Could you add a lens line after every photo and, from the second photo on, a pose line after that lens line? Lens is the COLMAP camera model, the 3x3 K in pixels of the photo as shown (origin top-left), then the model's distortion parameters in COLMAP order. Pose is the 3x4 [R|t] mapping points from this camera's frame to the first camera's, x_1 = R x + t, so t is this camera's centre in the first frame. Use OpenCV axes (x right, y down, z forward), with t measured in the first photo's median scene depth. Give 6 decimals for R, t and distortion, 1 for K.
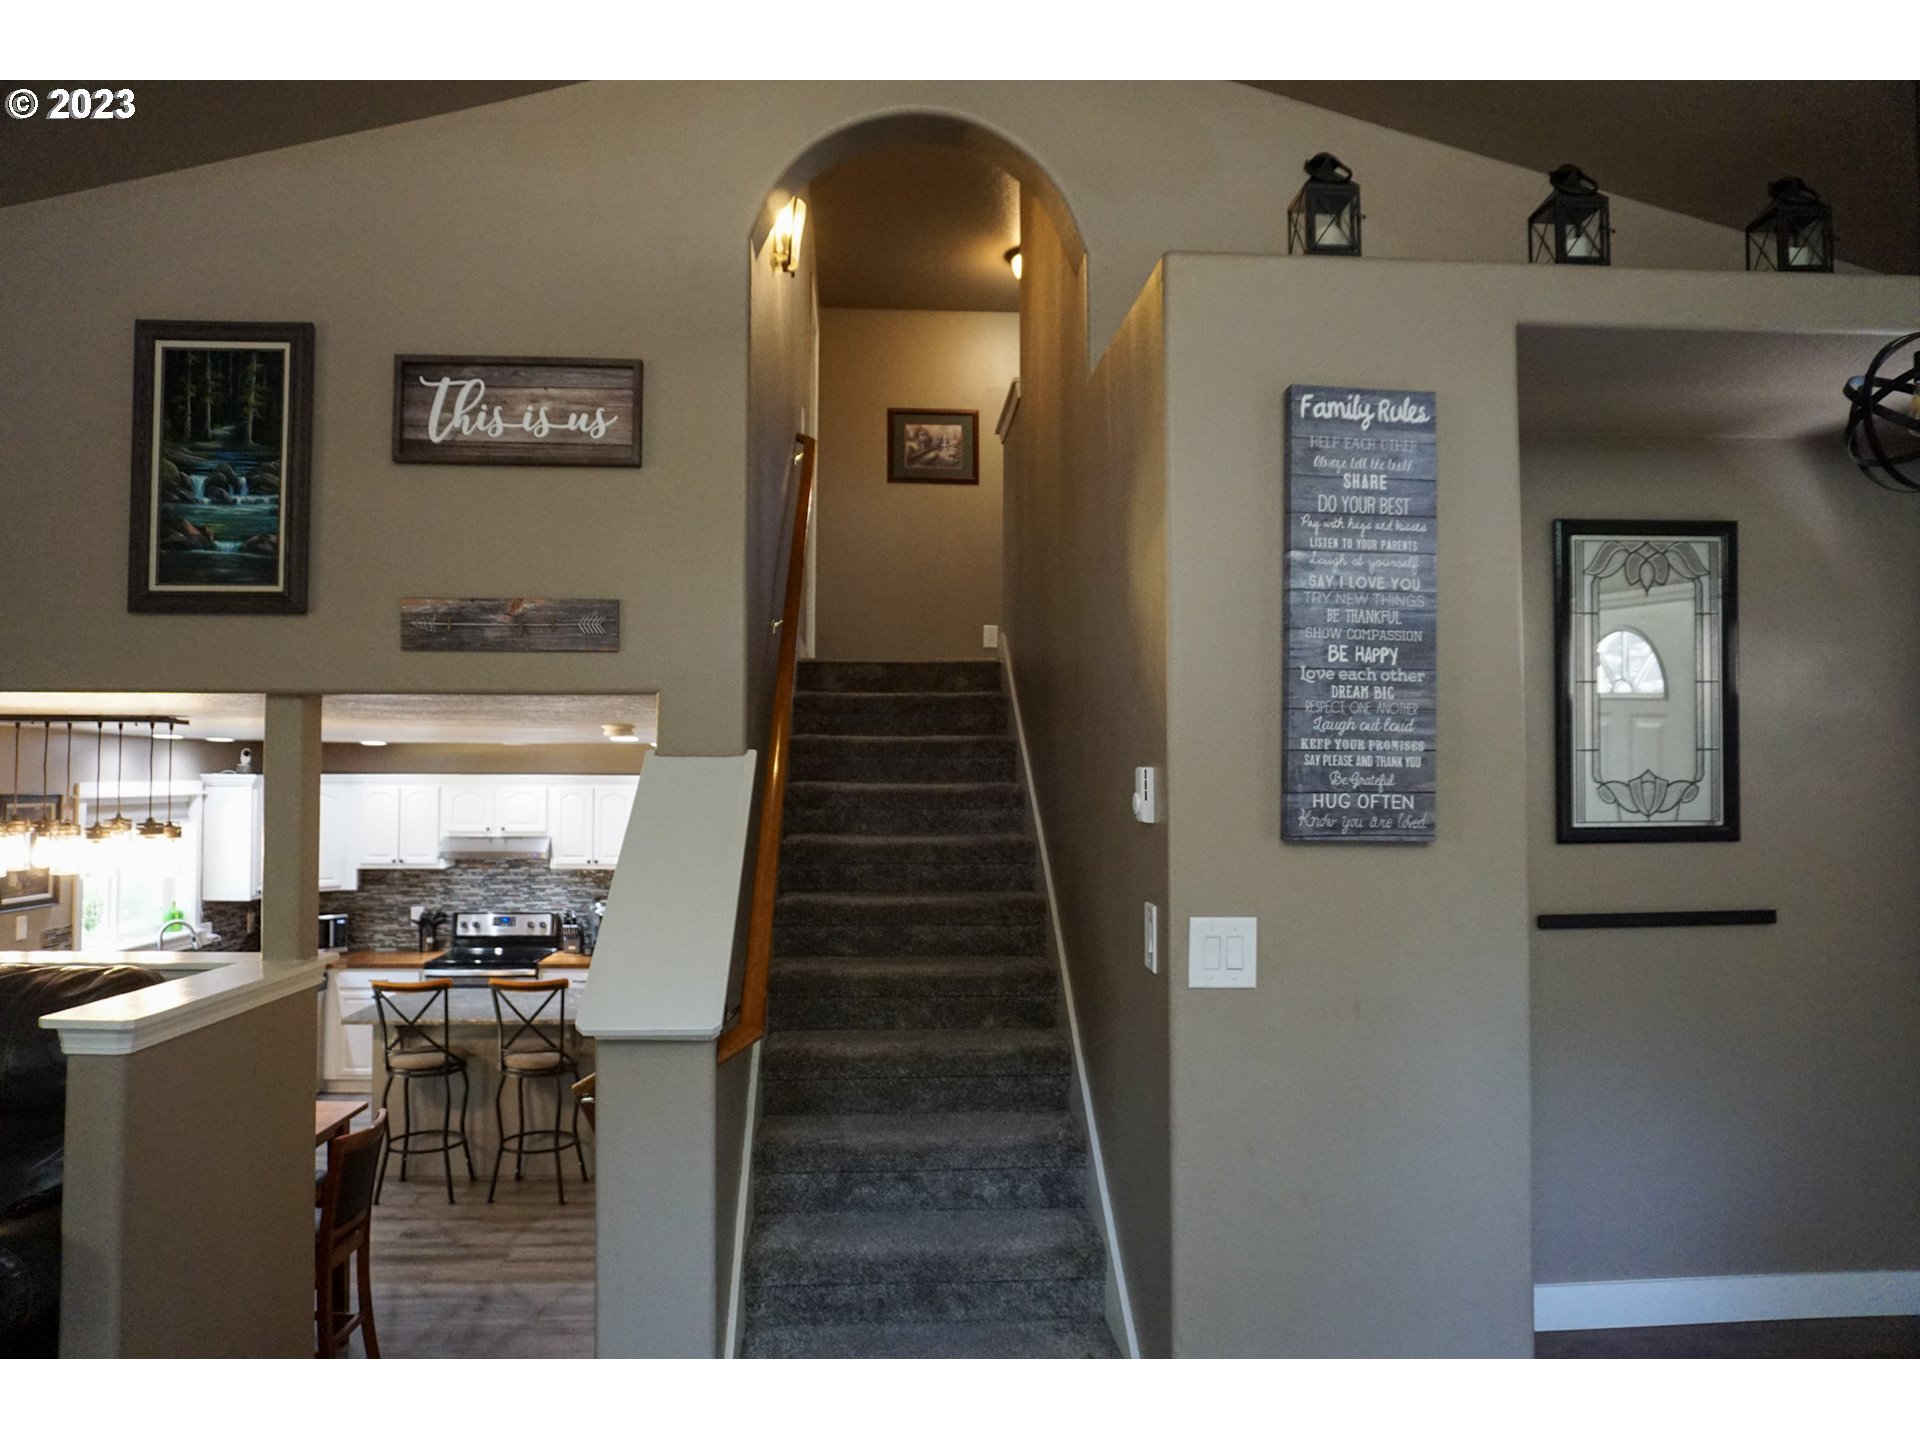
lens RADIAL K [[1279.6, 0, 962.2], [0, 1279.6, 729.2], [0, 0, 1]] dist [-0.066019, 0.056188]
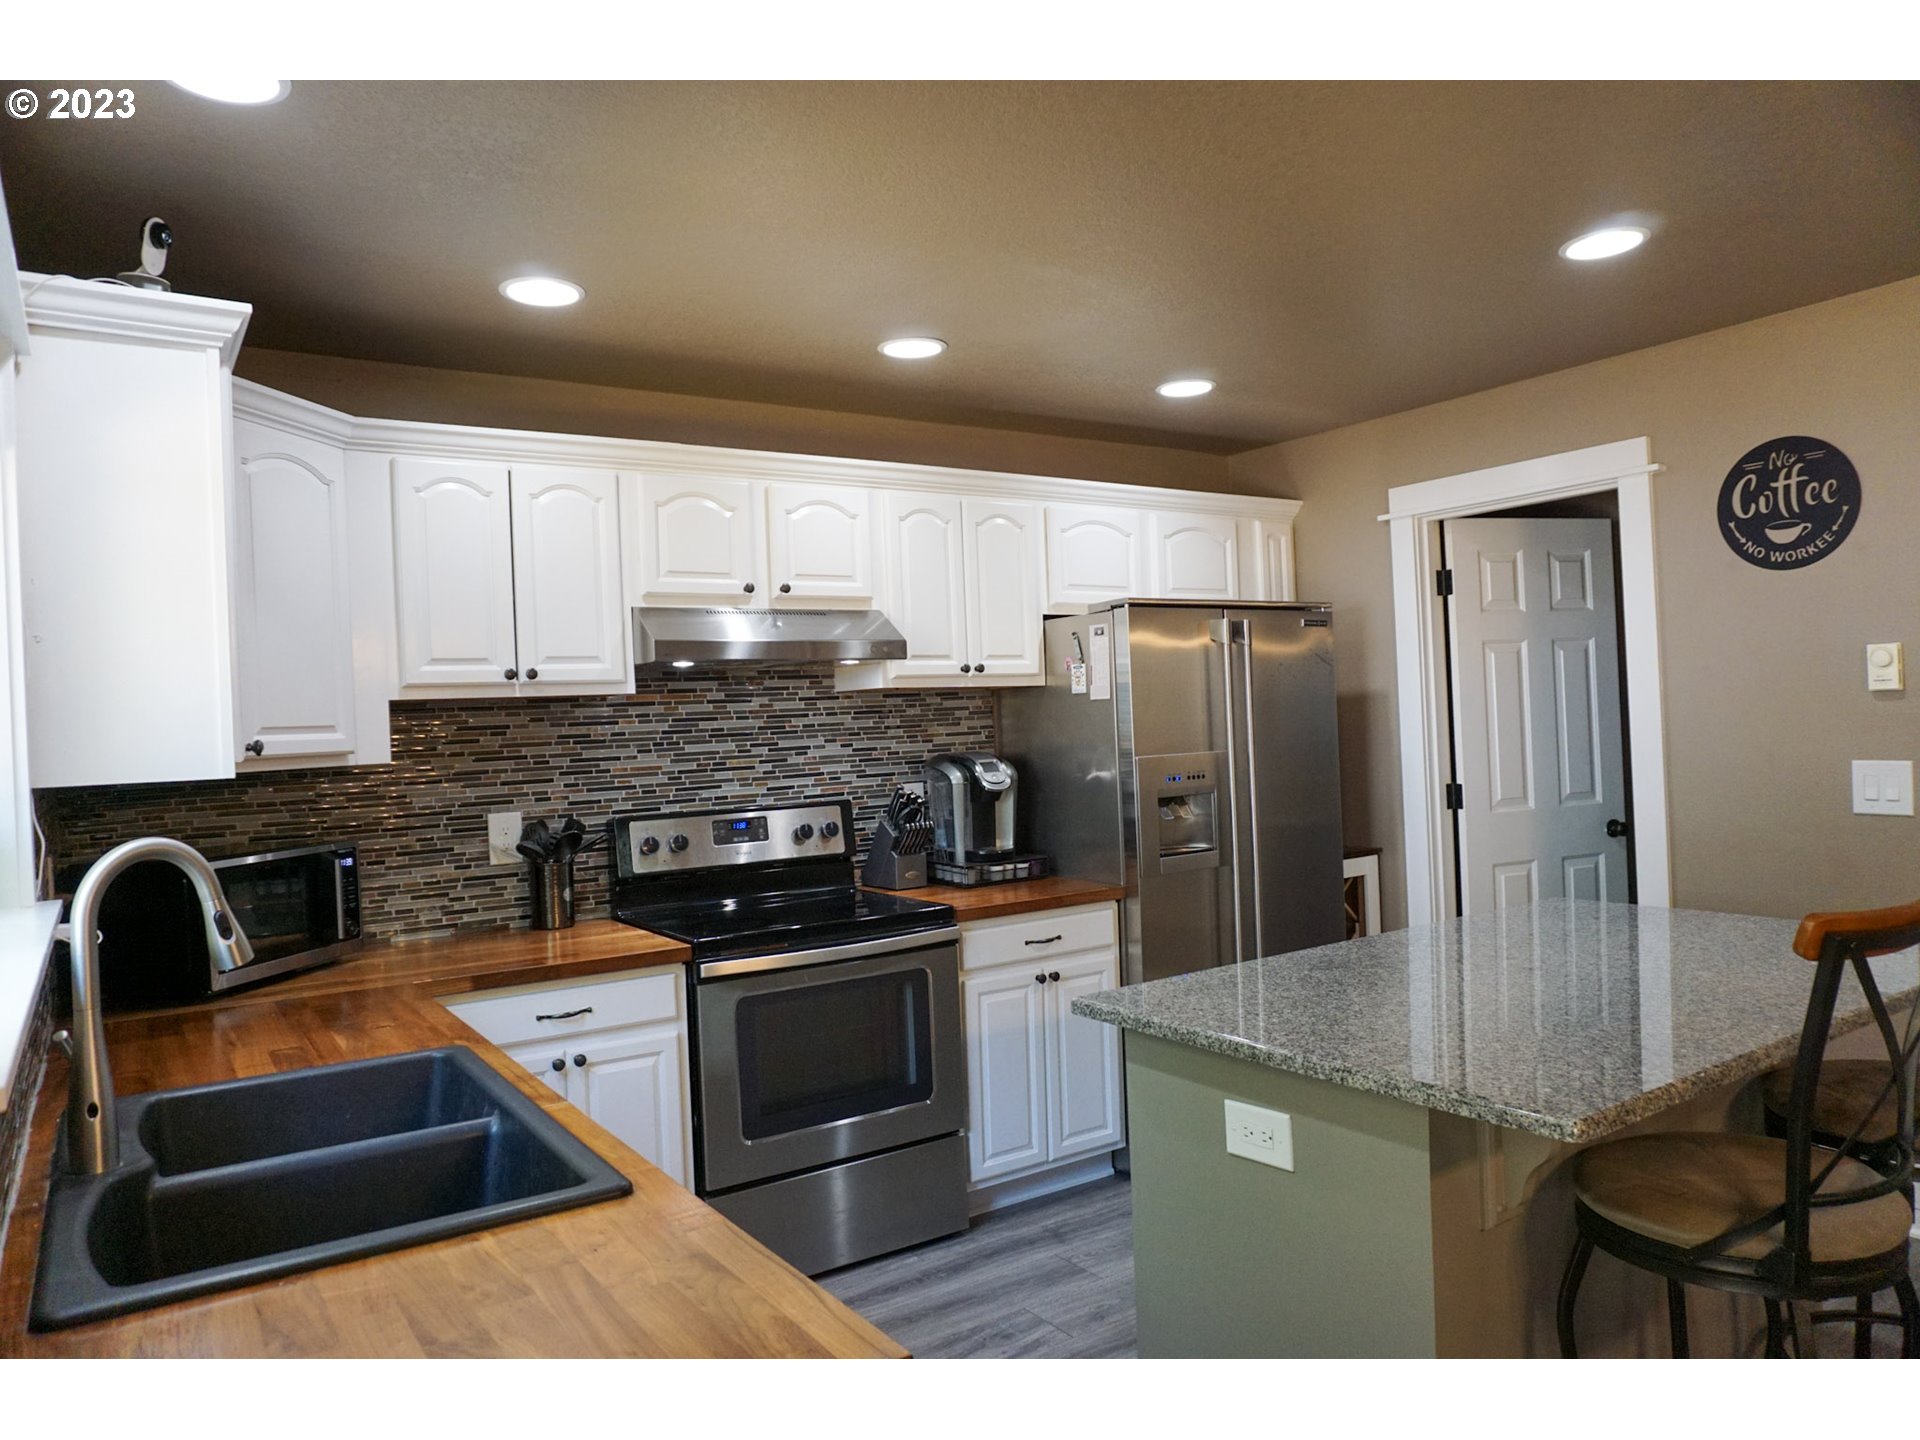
lens RADIAL K [[1279.6, 0, 962.2], [0, 1279.6, 729.2], [0, 0, 1]] dist [-0.066019, 0.056188]
pose [[0.867340, -0.042472, 0.495900, -0.889149], [0.026075, 0.998862, 0.039944, 0.187255], [-0.497032, -0.021714, 0.867461, 1.092060]]
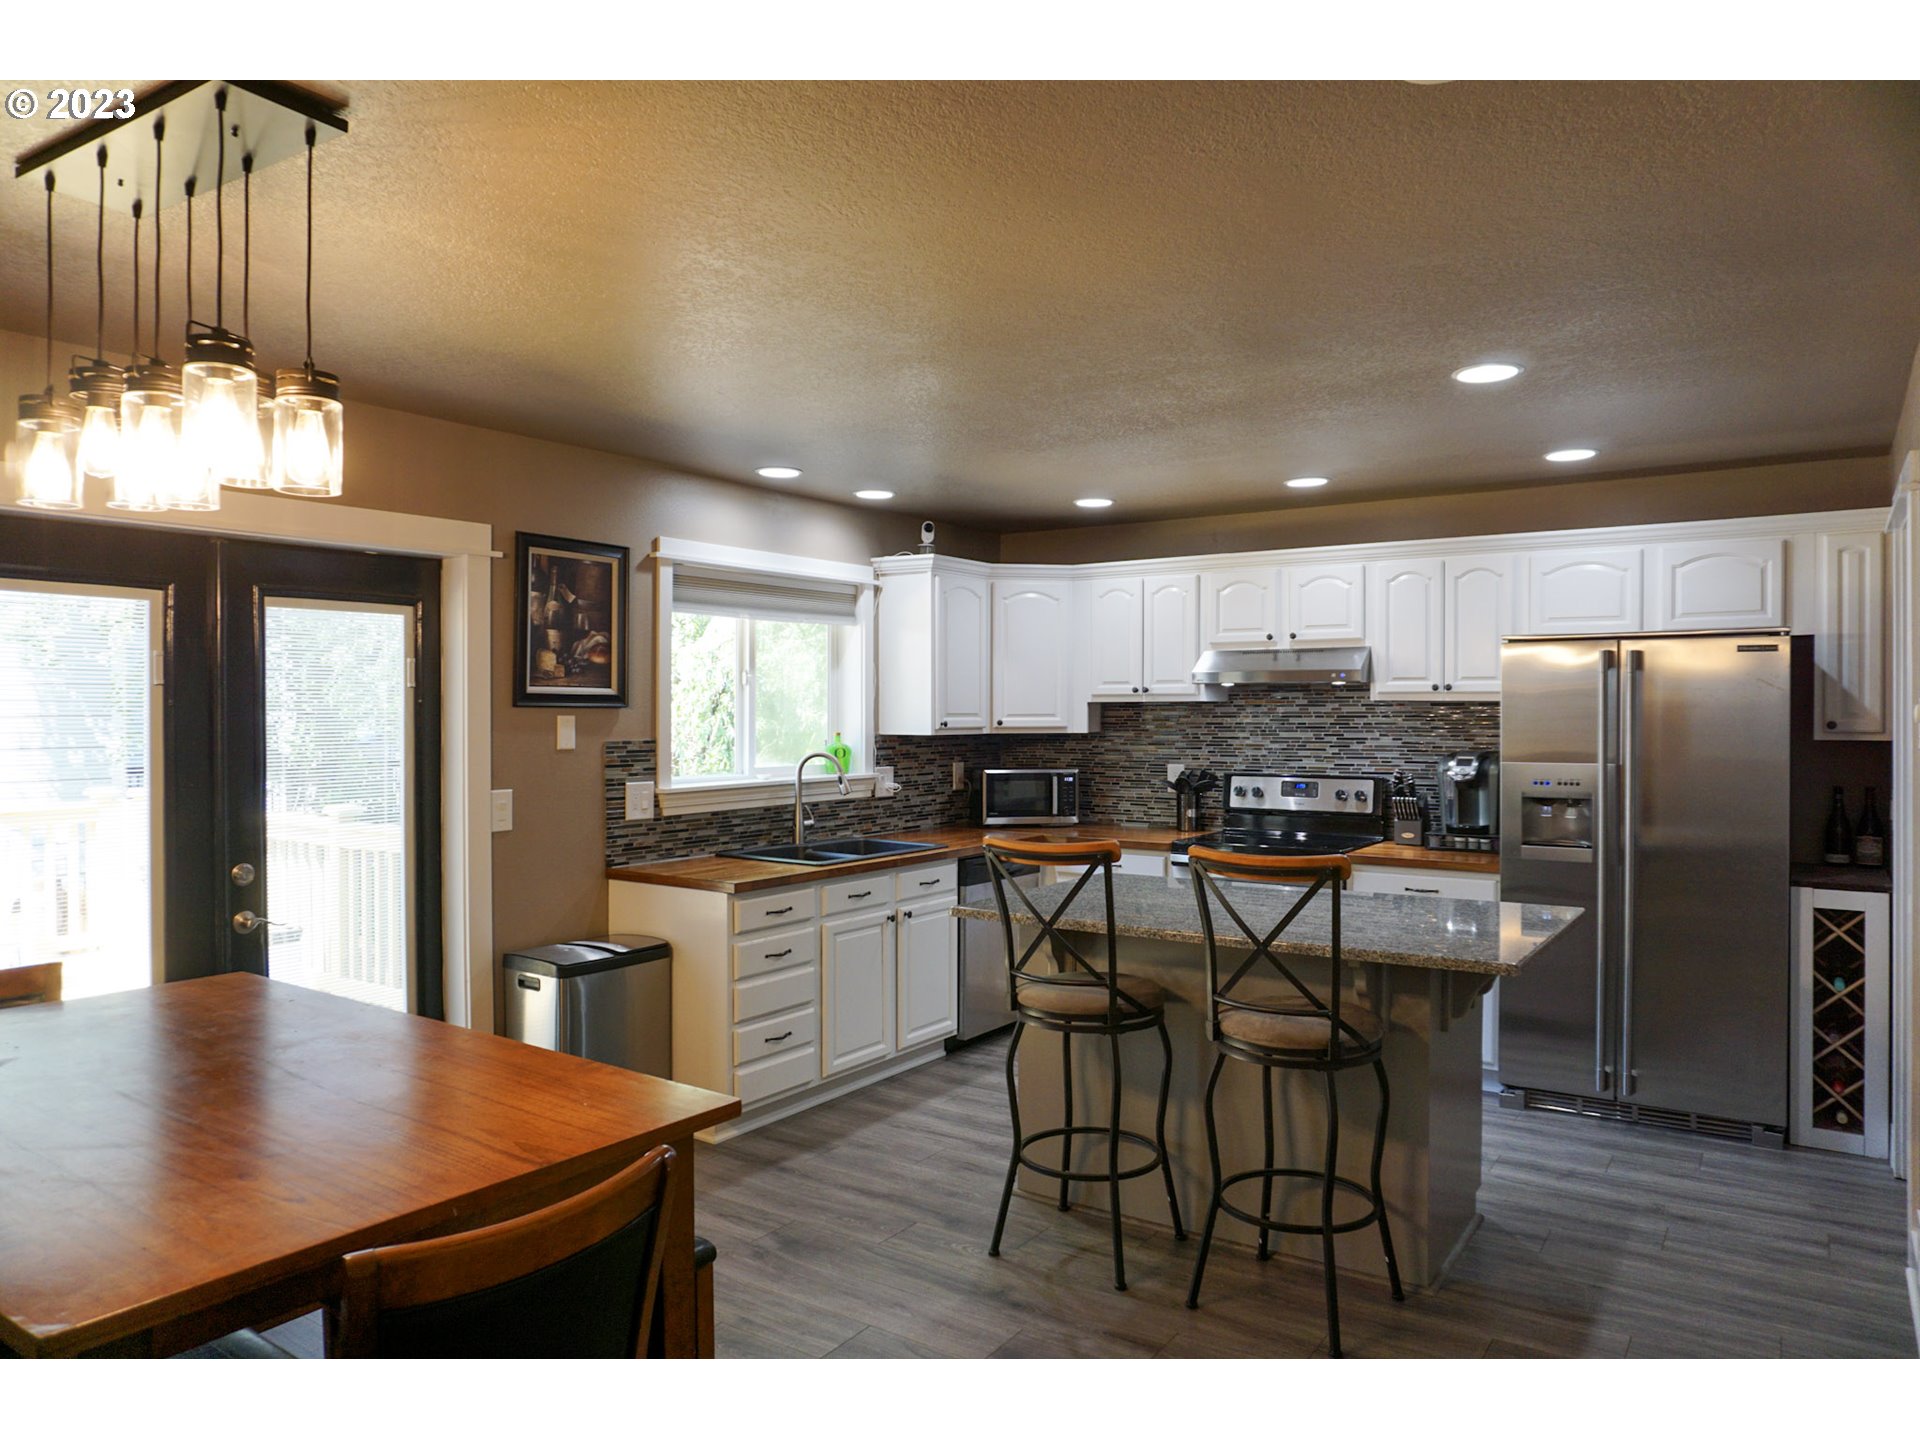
lens RADIAL K [[1295.7, 0, 960.0], [0, 1295.7, 720.0], [0, 0, 1]] dist [-0.022136, -0.000111]
pose [[0.783826, 0.000890, -0.620980, -0.170618], [0.025922, 0.999080, 0.034152, 0.162701], [0.620440, -0.042866, 0.783082, 0.706116]]
